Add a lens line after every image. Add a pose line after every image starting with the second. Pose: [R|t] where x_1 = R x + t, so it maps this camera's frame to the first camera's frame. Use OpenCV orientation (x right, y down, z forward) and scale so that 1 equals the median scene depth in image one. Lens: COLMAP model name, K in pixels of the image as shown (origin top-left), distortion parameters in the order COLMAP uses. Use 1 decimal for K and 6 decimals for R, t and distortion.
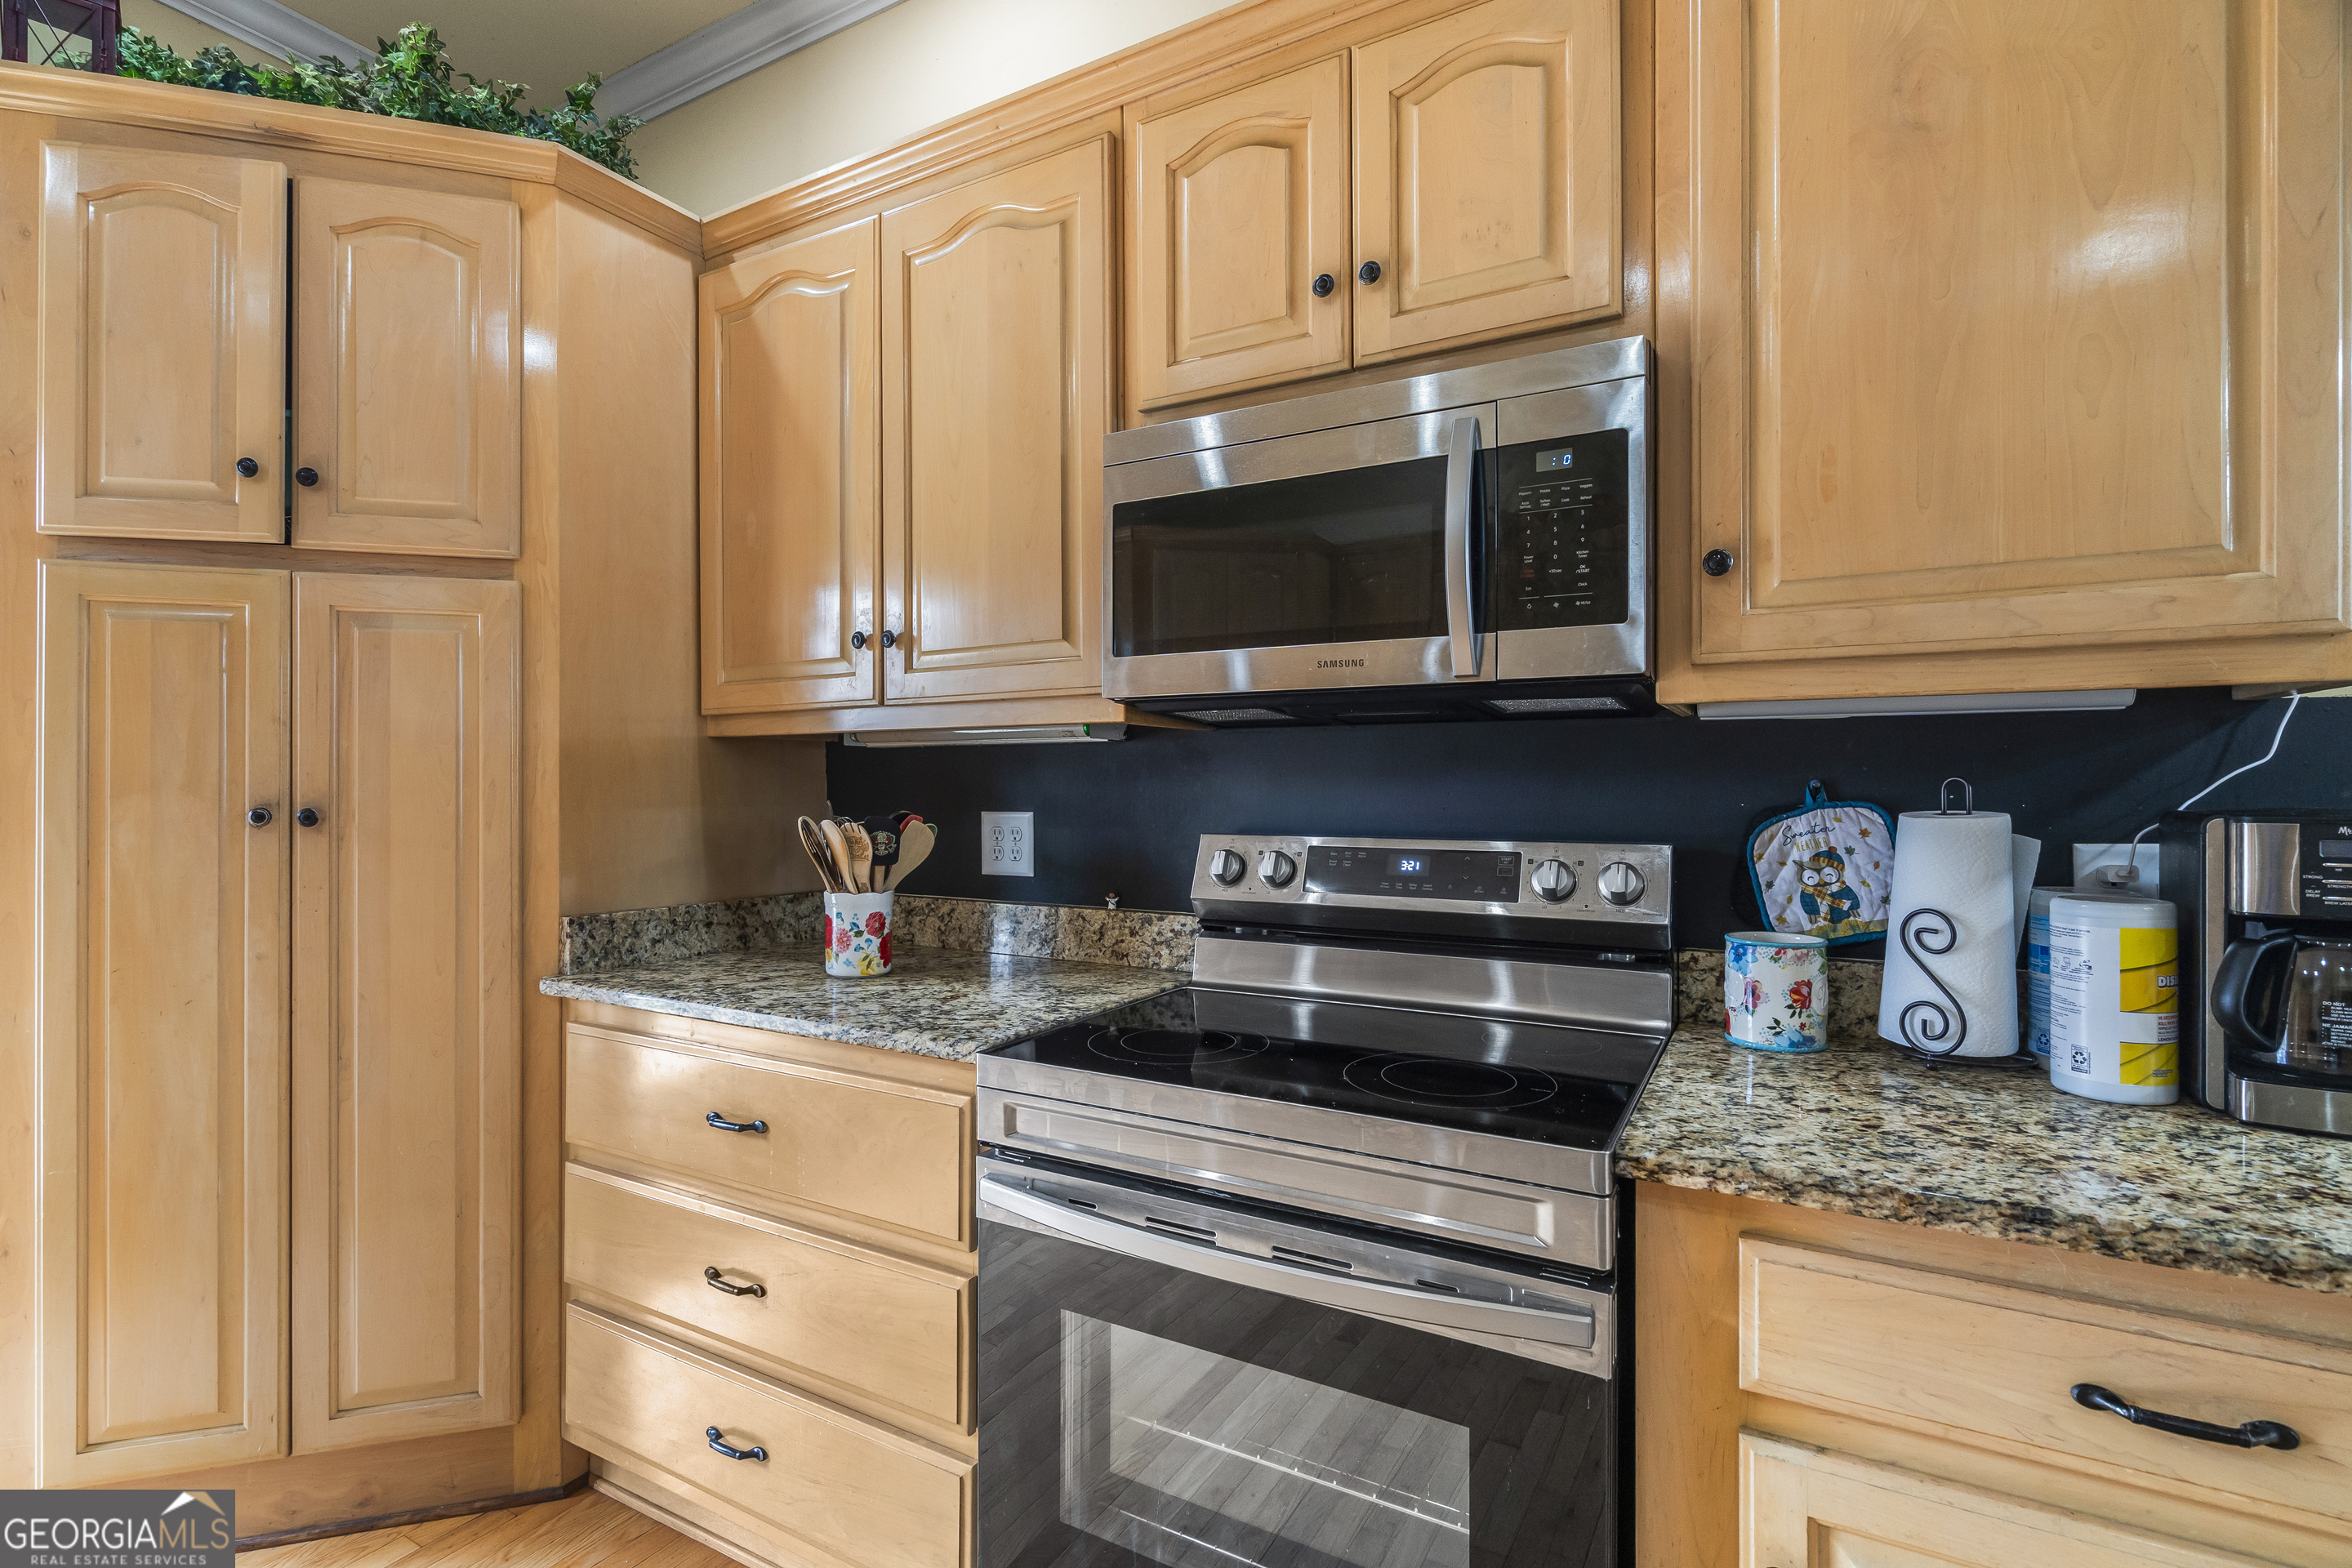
lens RADIAL K [[1034.2, 0, 1176.0], [0, 1034.2, 784.0], [0, 0, 1]] dist [-0.000021, 0.000074]
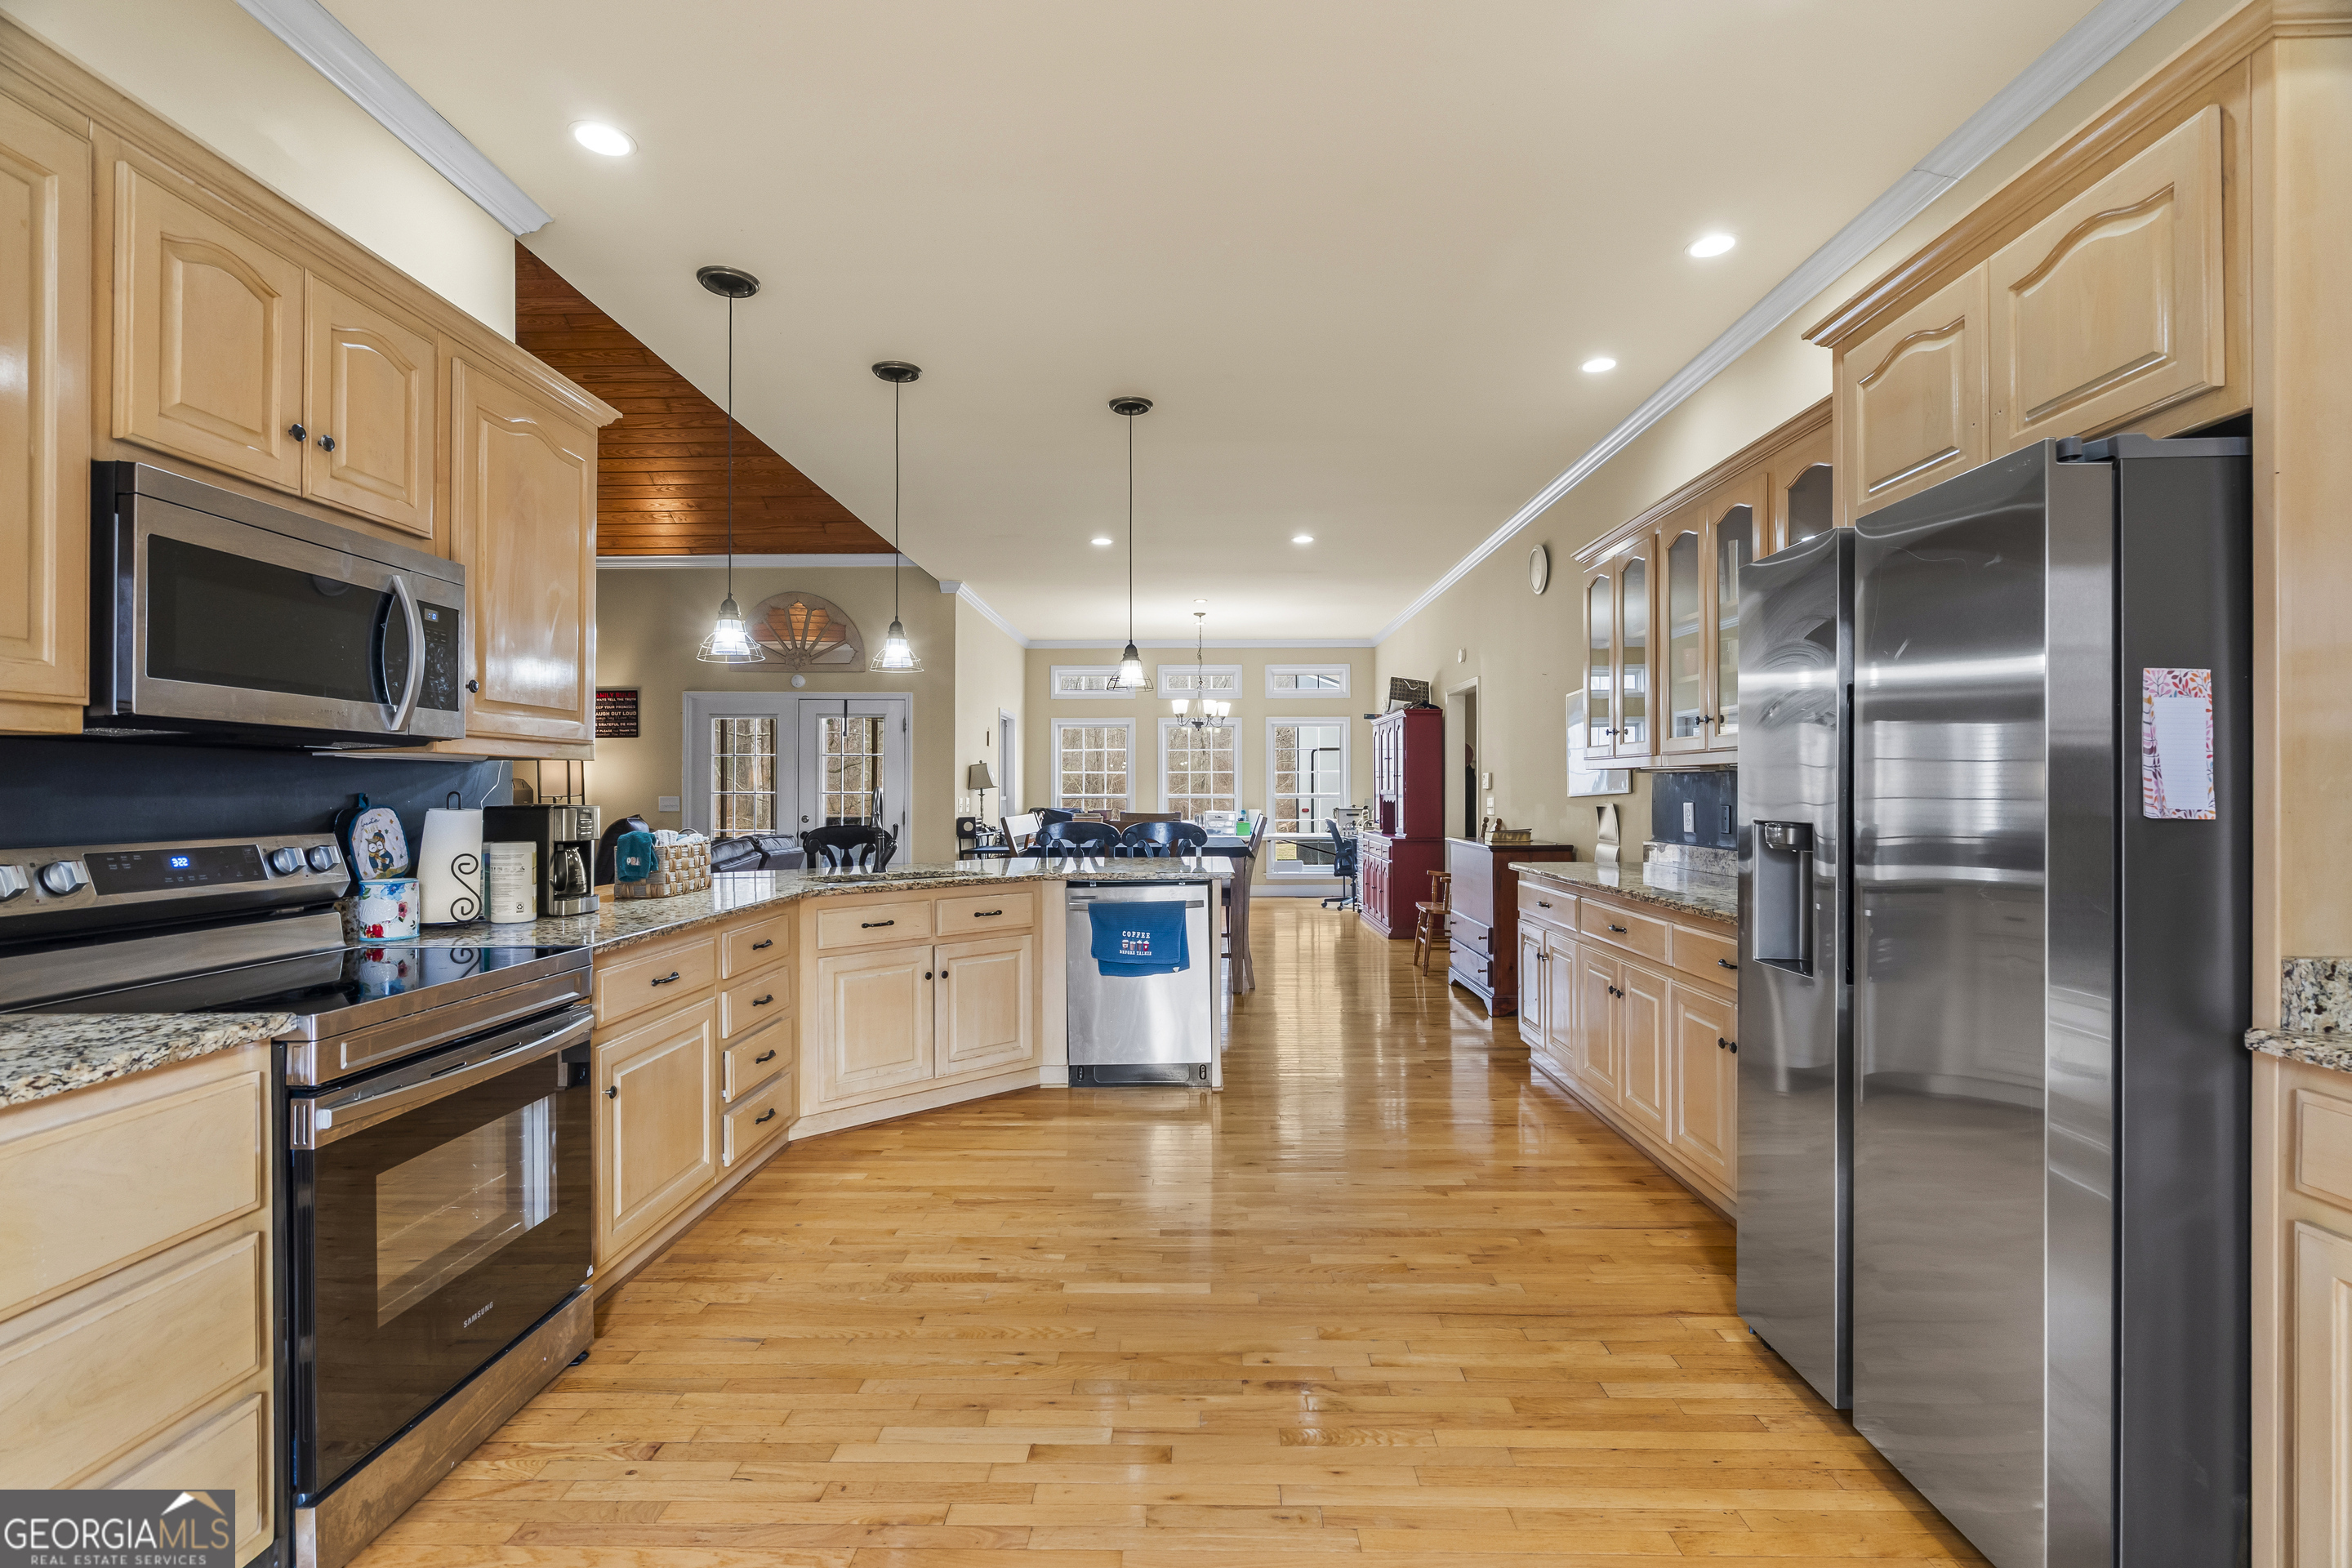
lens RADIAL K [[1130.7, 0, 1175.6], [0, 1130.7, 805.6], [0, 0, 1]] dist [-0.000654, 0.000226]
pose [[-0.458261, -0.010504, 0.888755, -1.756325], [-0.003918, 0.999944, 0.009798, -0.006640], [-0.888809, 0.001008, -0.458277, 0.664250]]
